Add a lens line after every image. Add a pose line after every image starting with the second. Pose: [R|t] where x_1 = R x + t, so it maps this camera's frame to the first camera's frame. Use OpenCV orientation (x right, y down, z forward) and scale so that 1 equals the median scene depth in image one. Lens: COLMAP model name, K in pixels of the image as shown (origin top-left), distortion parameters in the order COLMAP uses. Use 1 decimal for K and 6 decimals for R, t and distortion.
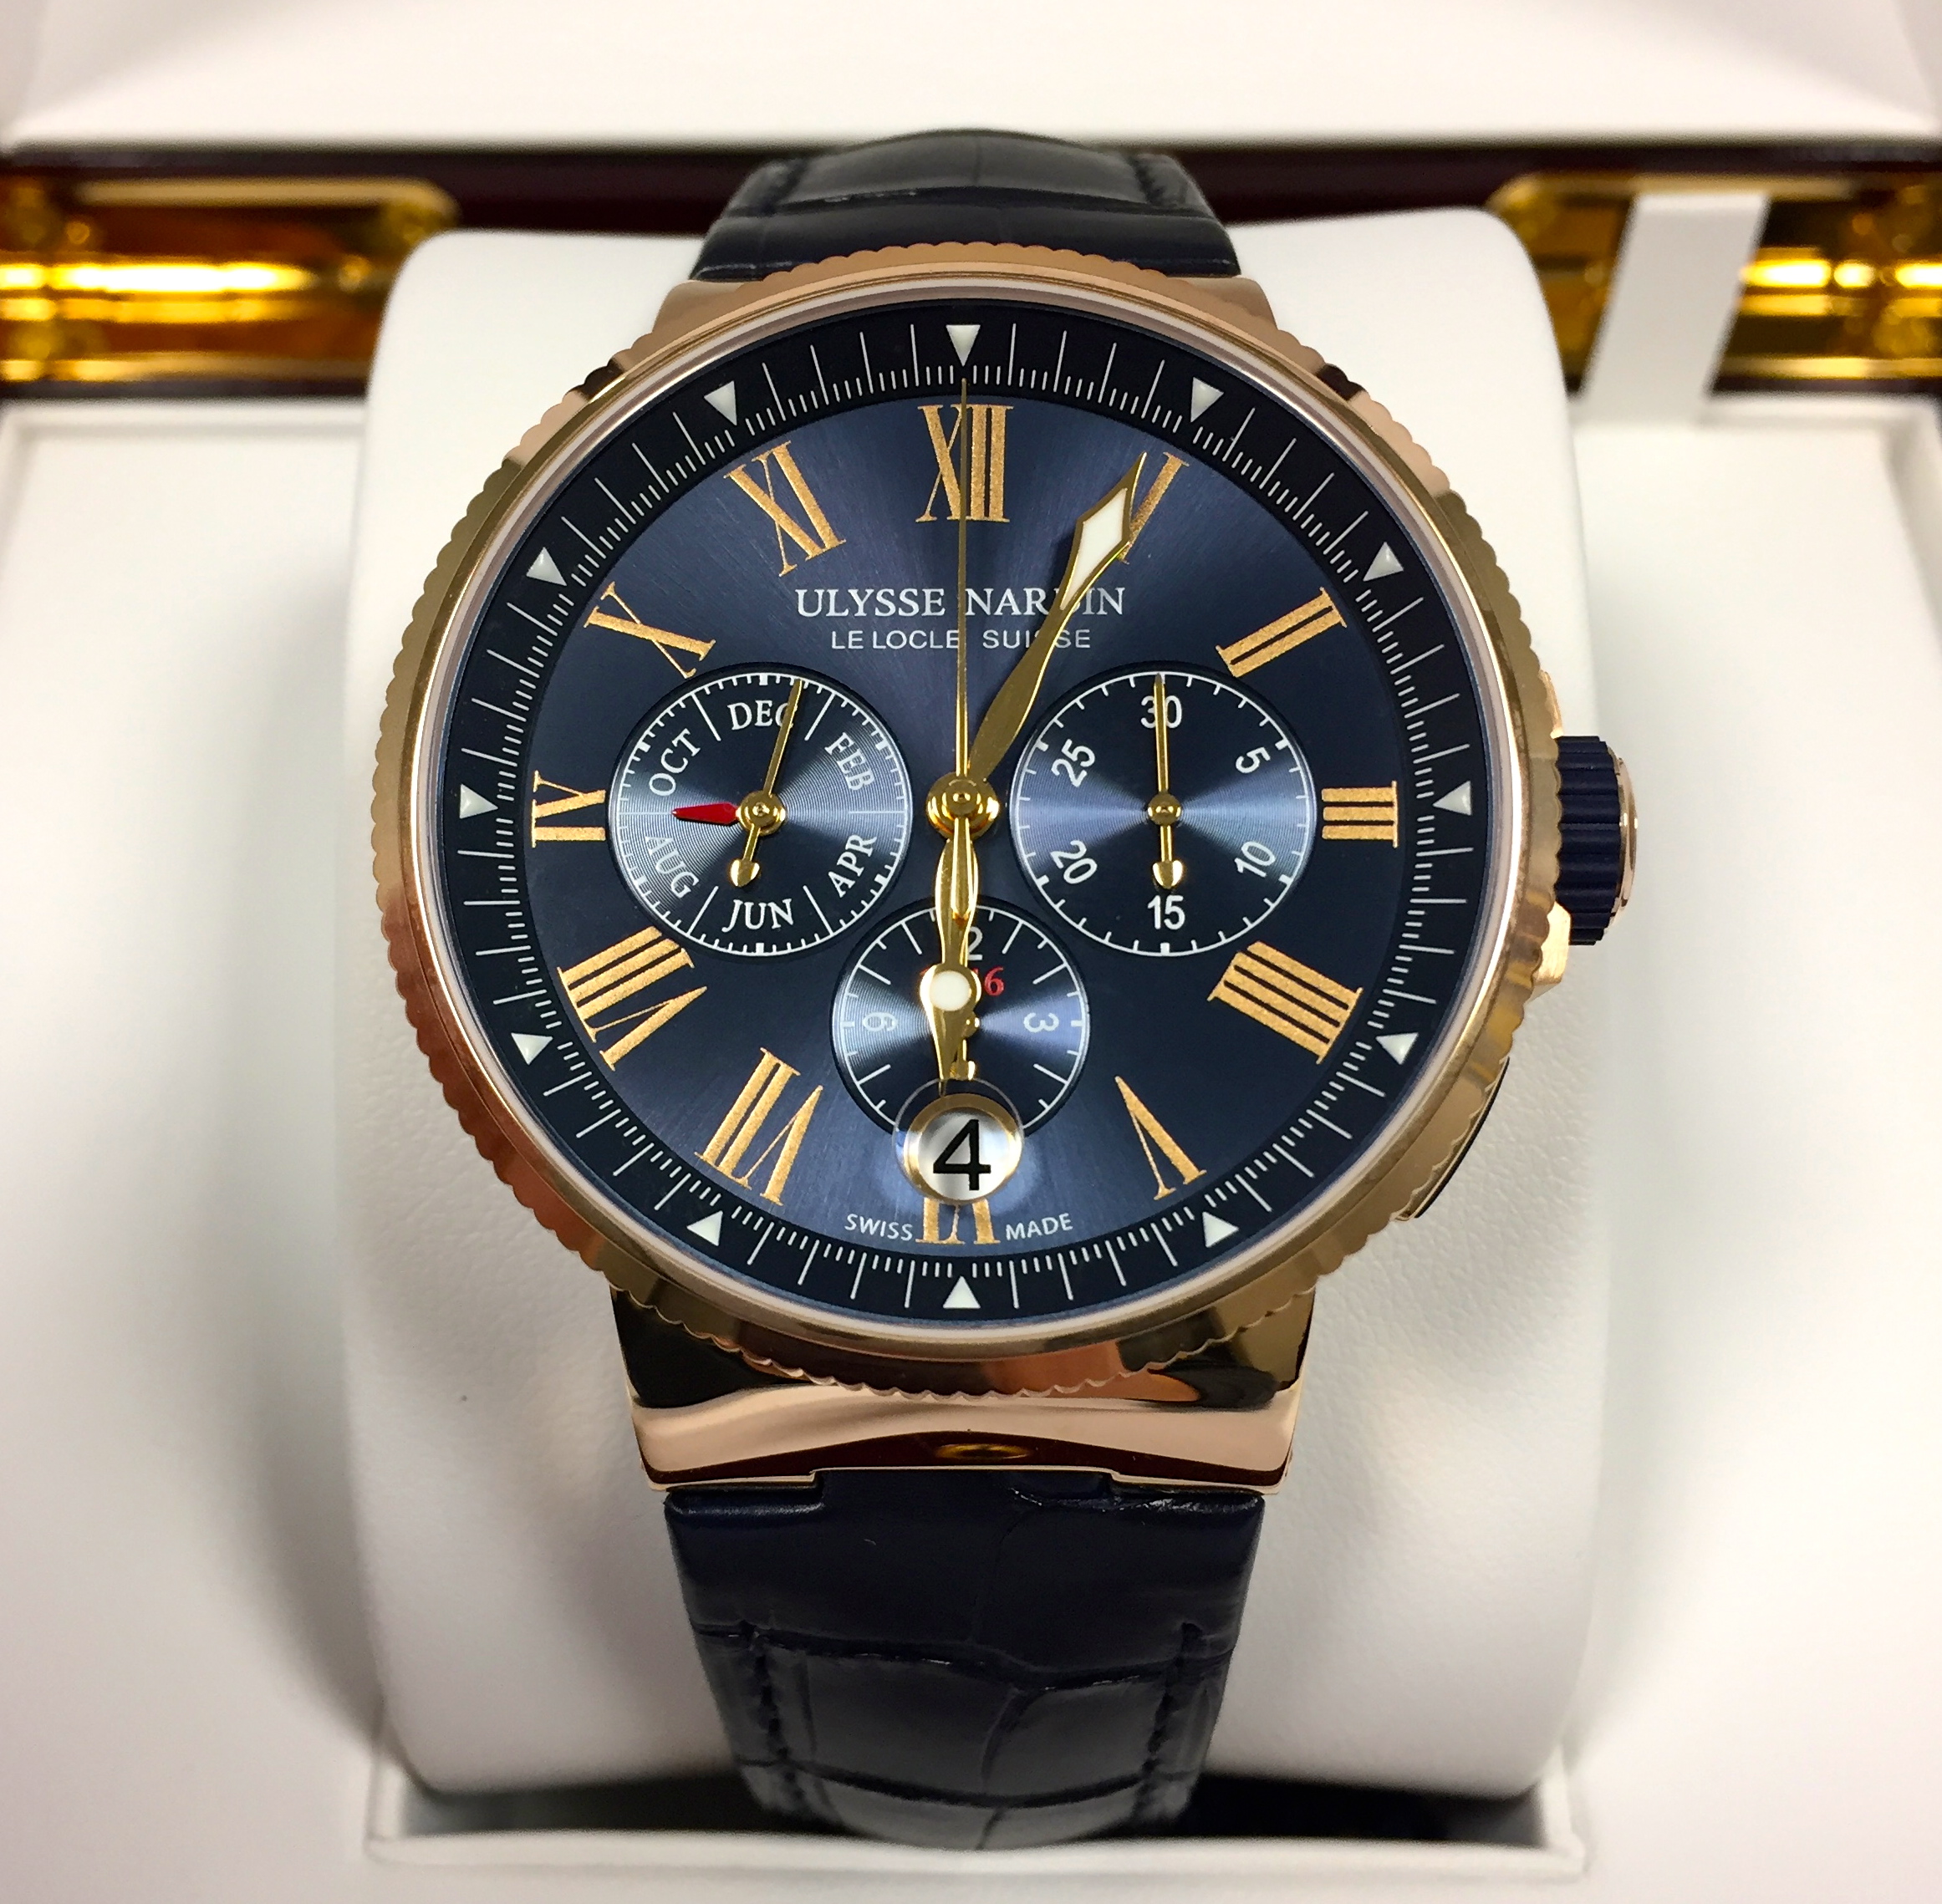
lens RADIAL K [[2473.2, 0, 950.4], [0, 2473.2, 988.0], [0, 0, 1]] dist [0.057772, 0.000774]
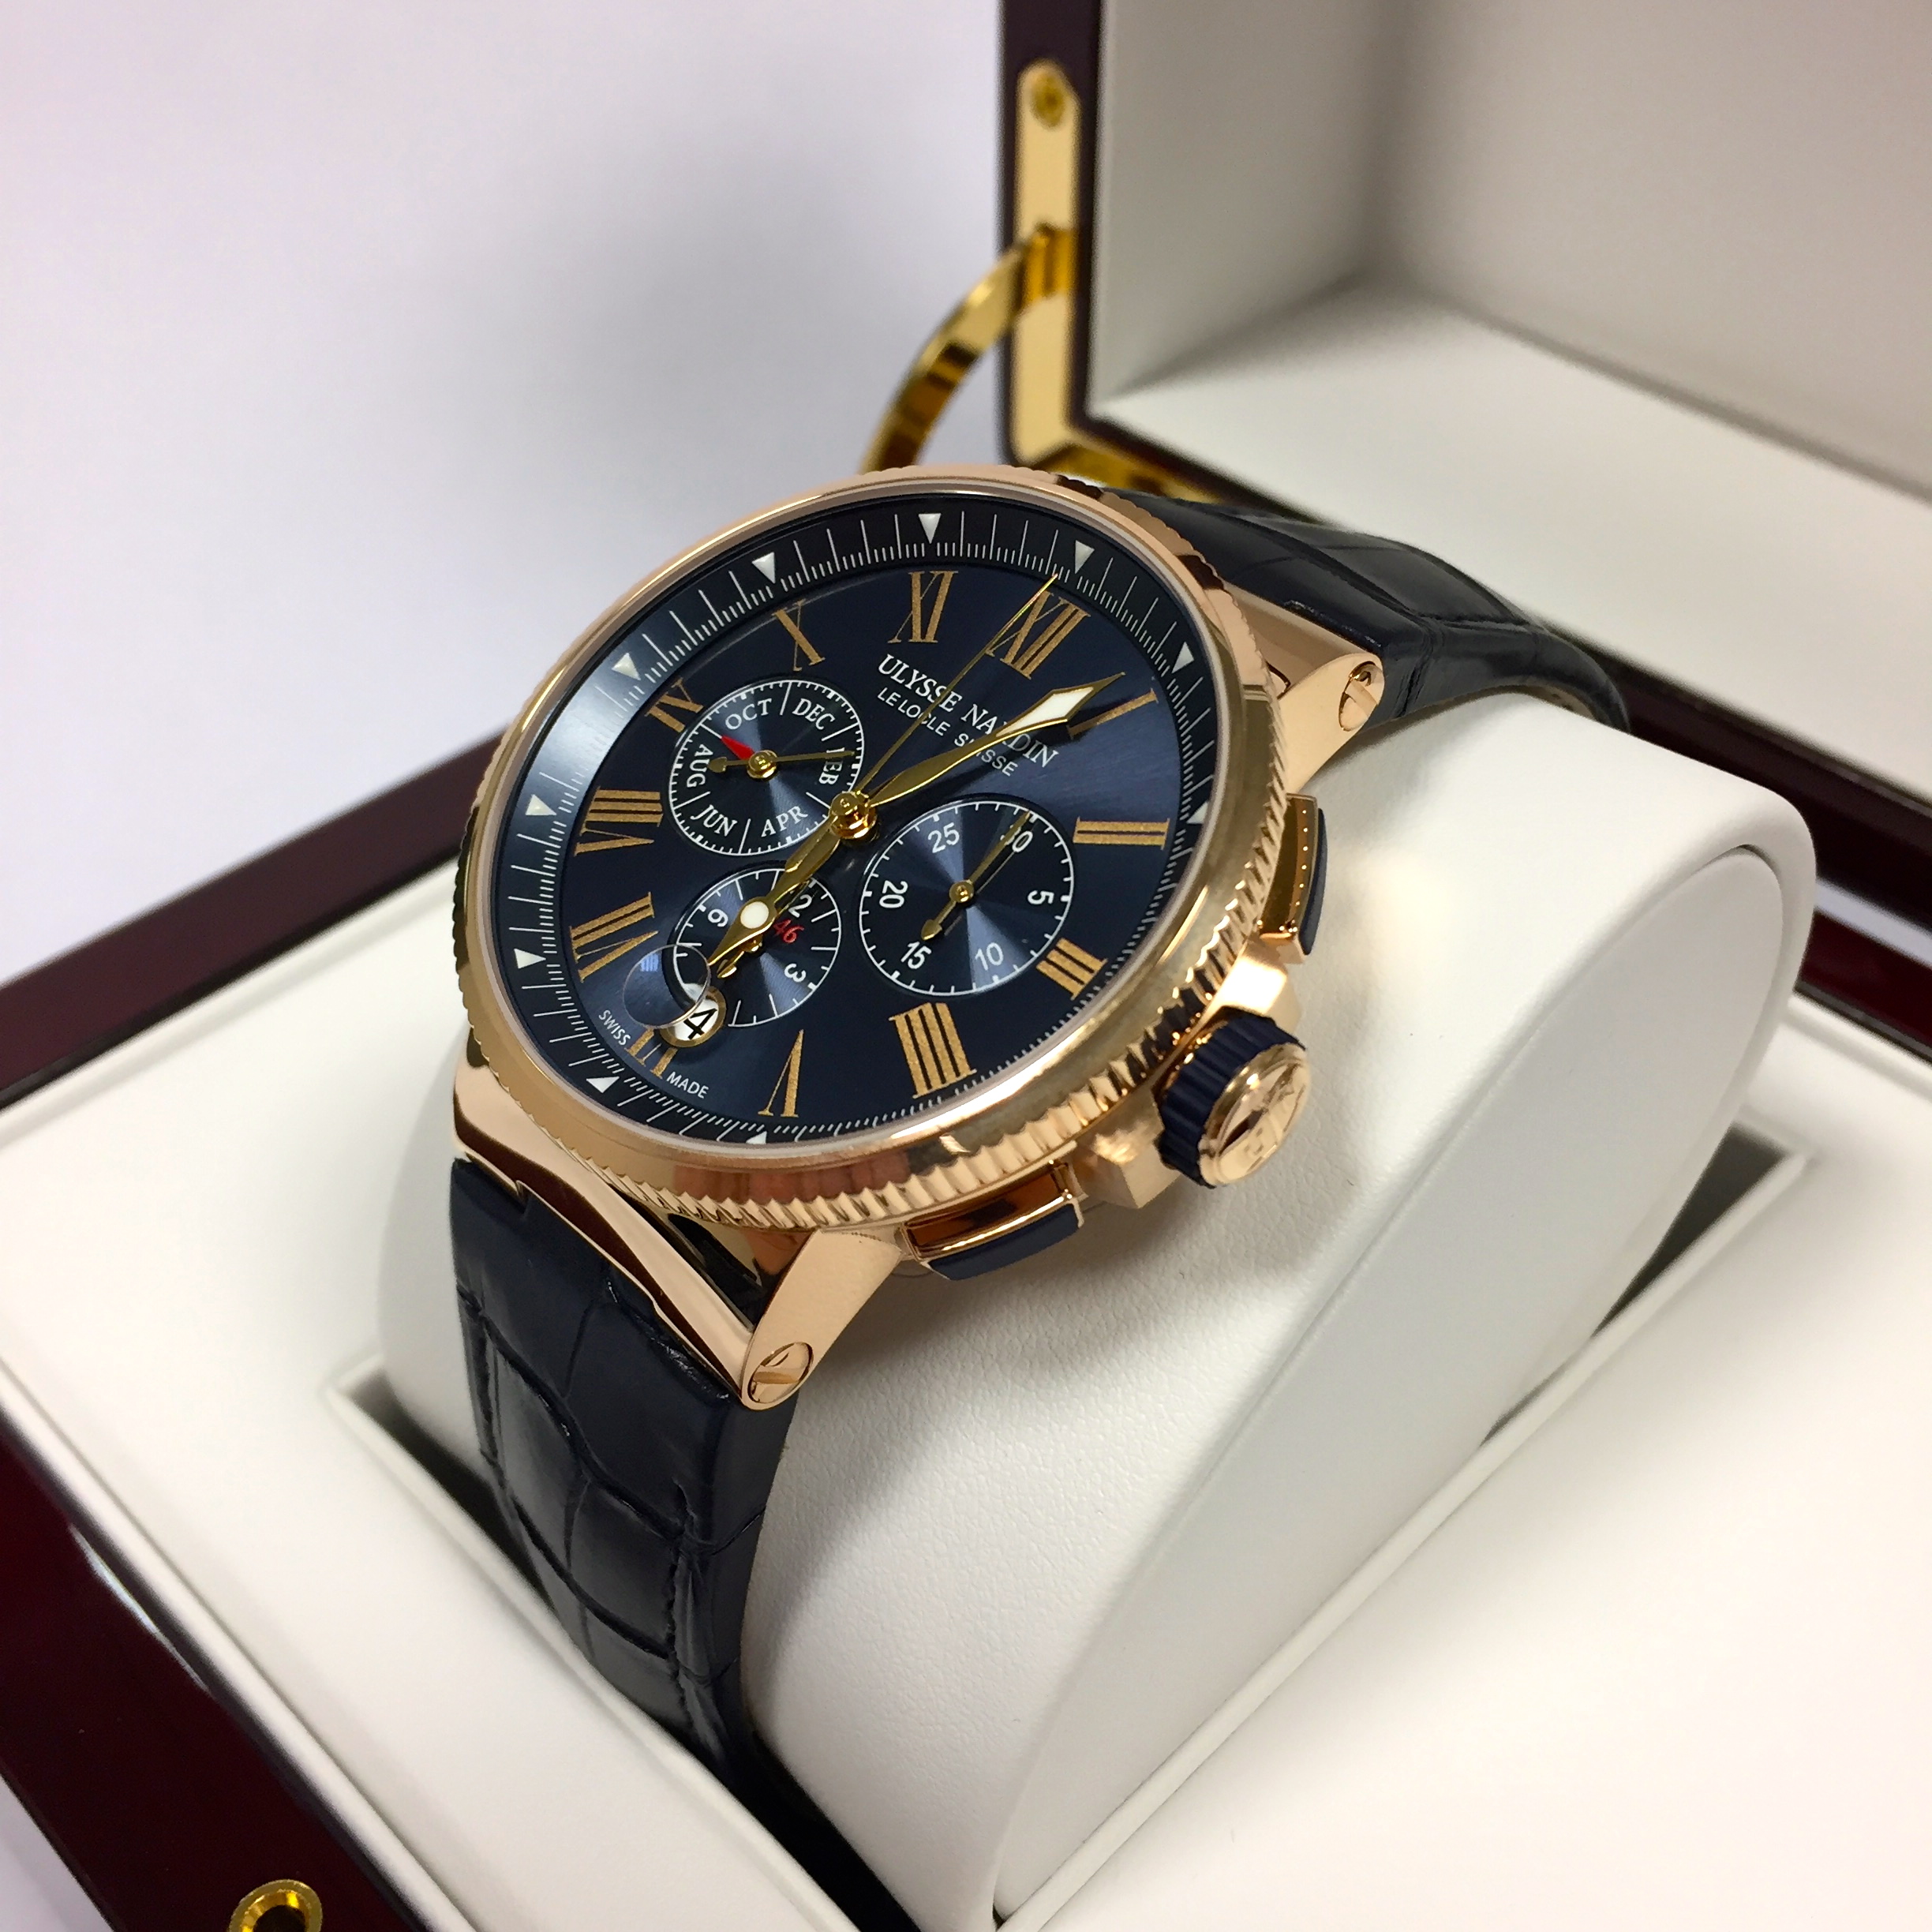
lens RADIAL K [[2314.8, 0, 966.0], [0, 2314.8, 966.0], [0, 0, 1]] dist [0.094159, -0.007430]
pose [[0.704220, 0.476299, -0.526512, 0.741848], [-0.579023, 0.814440, -0.037688, 0.004453], [0.410861, 0.331403, 0.849332, -0.021473]]
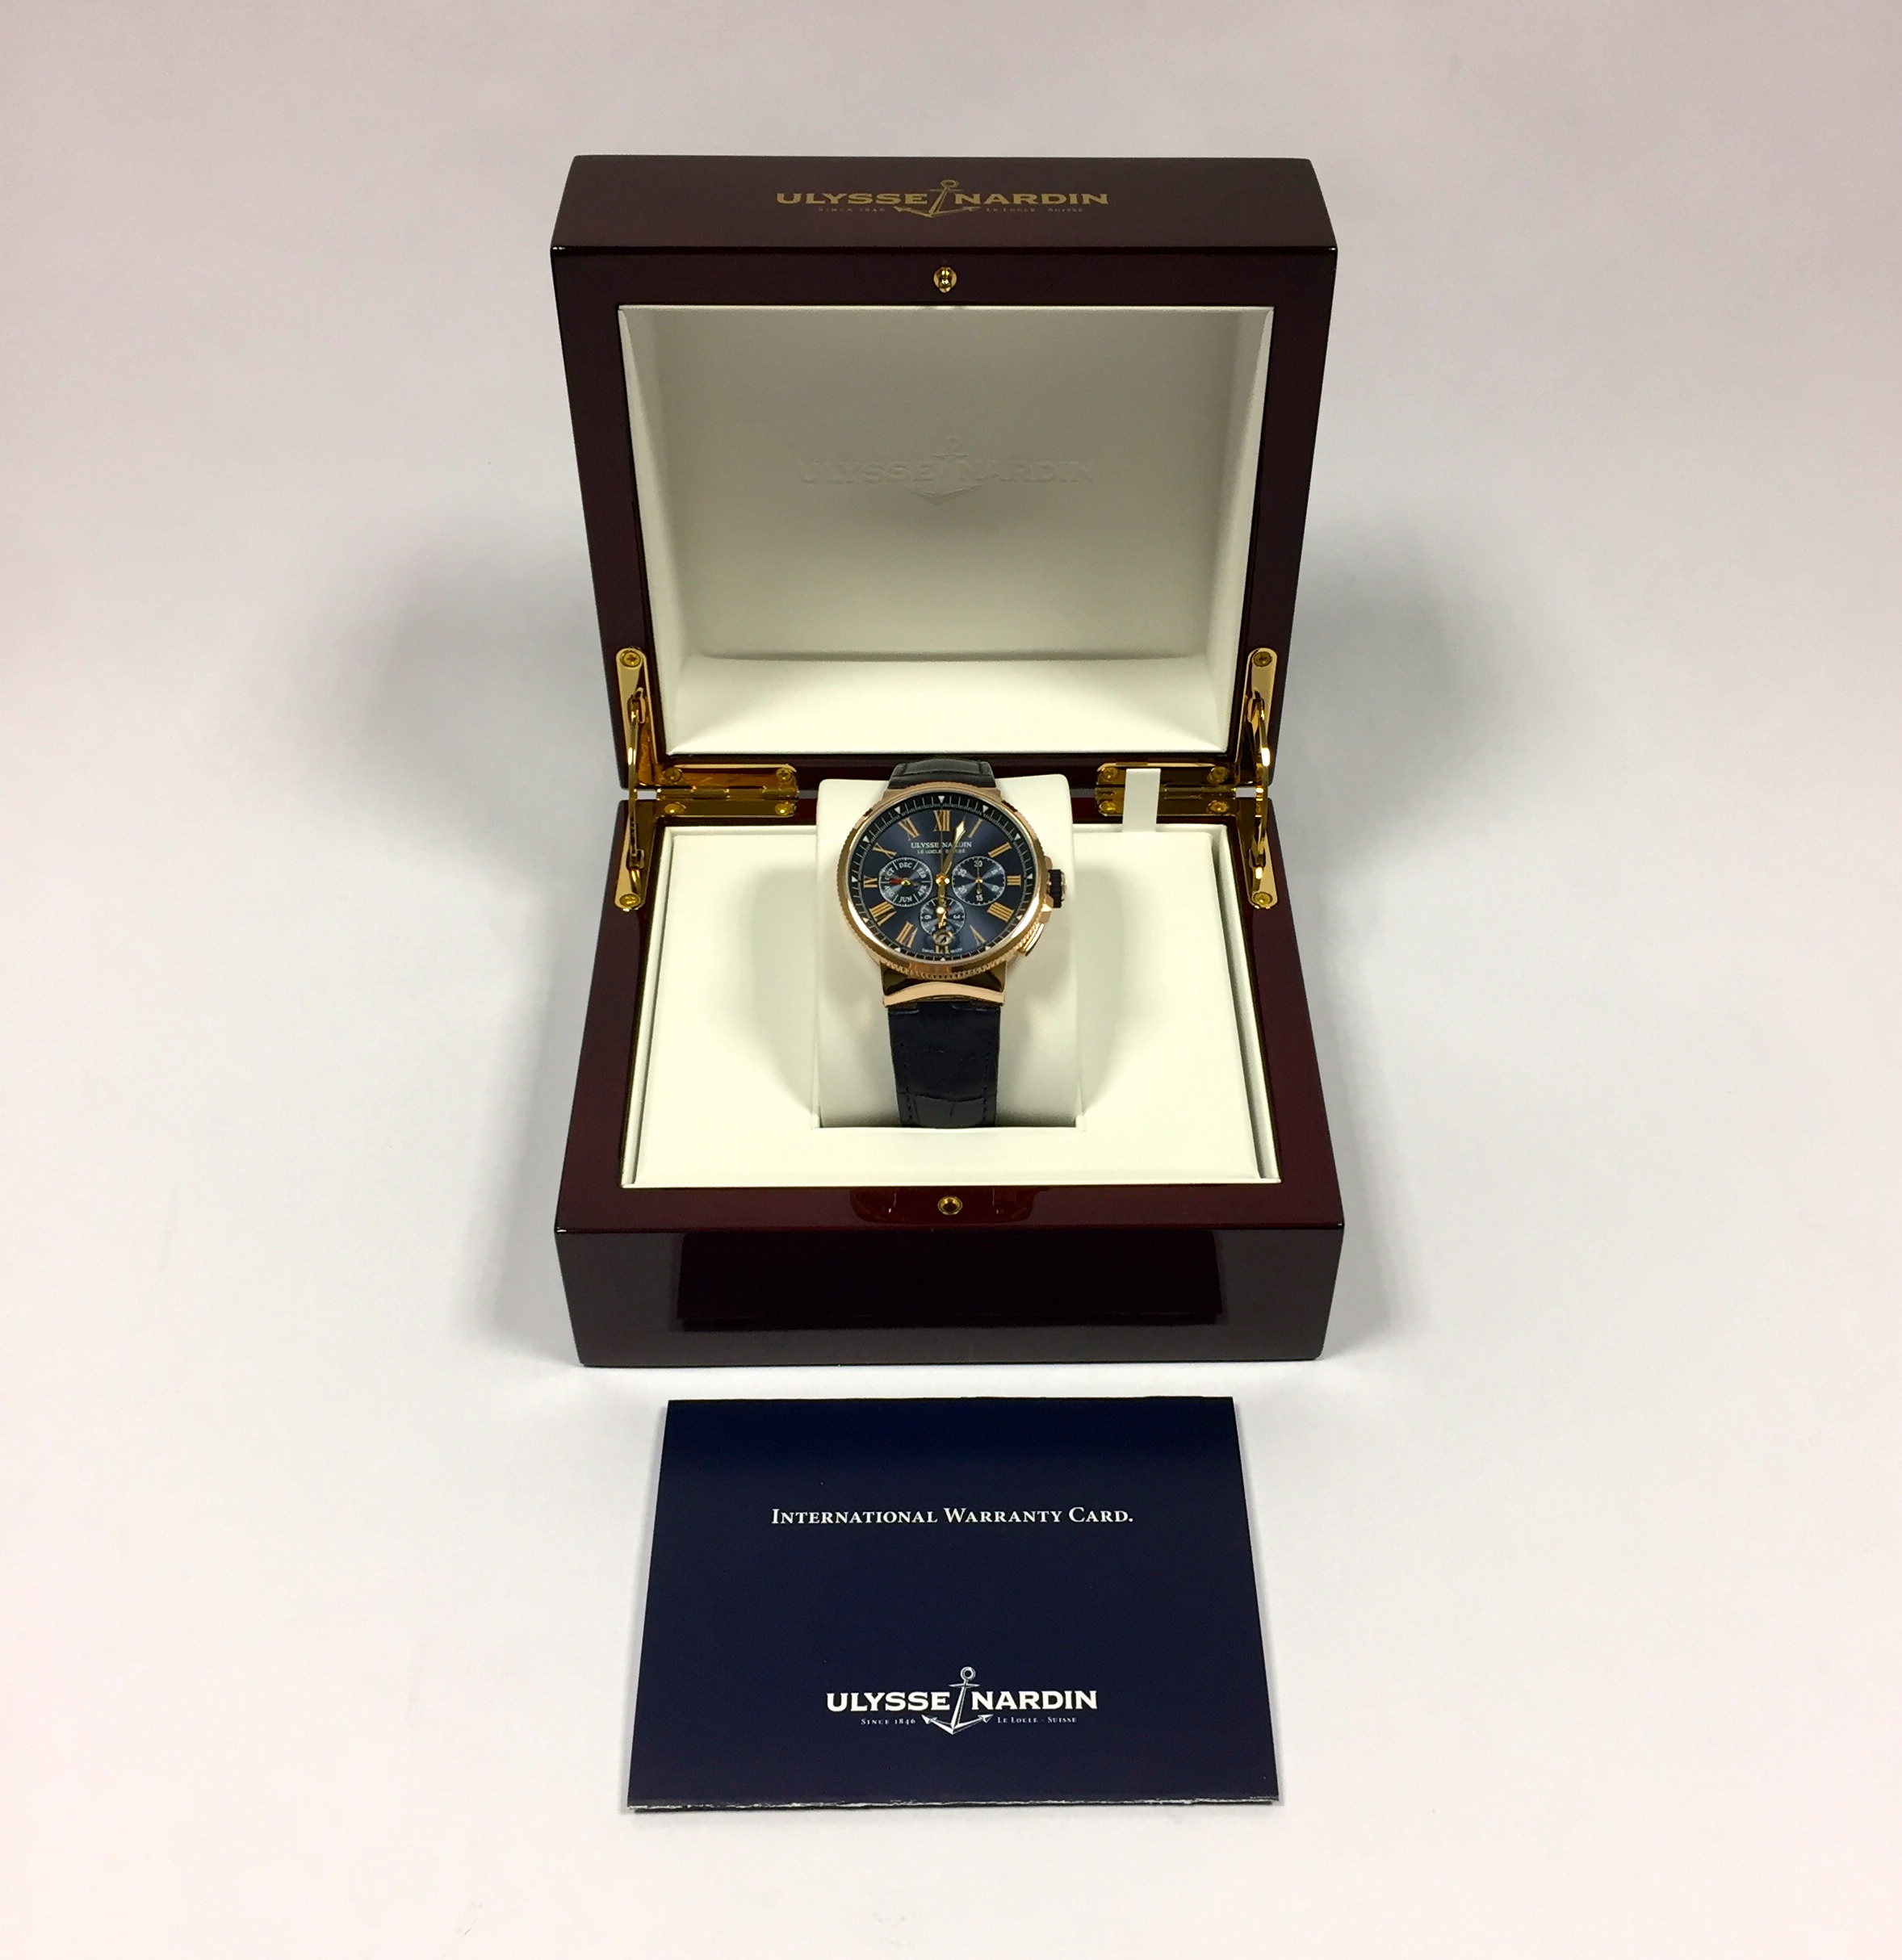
lens RADIAL K [[2344.6, 0, 991.0], [0, 2344.6, 984.3], [0, 0, 1]] dist [0.086051, 0.006908]
pose [[0.999680, -0.010872, 0.022825, -0.008185], [0.015138, 0.980494, -0.195967, 1.176909], [-0.020249, 0.196250, 0.980345, -4.068271]]
